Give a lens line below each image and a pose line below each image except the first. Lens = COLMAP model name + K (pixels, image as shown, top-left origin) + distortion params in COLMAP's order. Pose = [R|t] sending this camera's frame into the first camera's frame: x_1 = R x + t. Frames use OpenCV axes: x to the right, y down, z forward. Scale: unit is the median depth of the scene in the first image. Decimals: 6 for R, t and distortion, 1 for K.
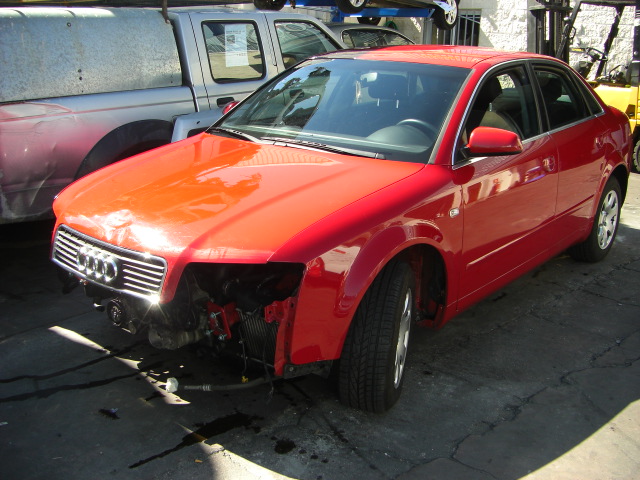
lens RADIAL K [[723.1, 0, 320.0], [0, 723.1, 240.0], [0, 0, 1]] dist [-0.195750, 0.180476]
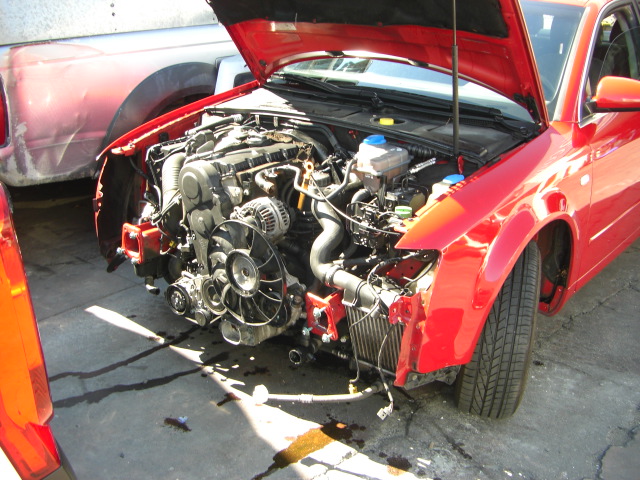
lens RADIAL K [[723.1, 0, 320.0], [0, 723.1, 240.0], [0, 0, 1]] dist [-0.195750, 0.180476]
pose [[0.999994, 0.000540, 0.003342, -0.121827], [-0.000806, 0.996778, 0.080208, -0.032757], [-0.003288, -0.080210, 0.996773, 0.168304]]
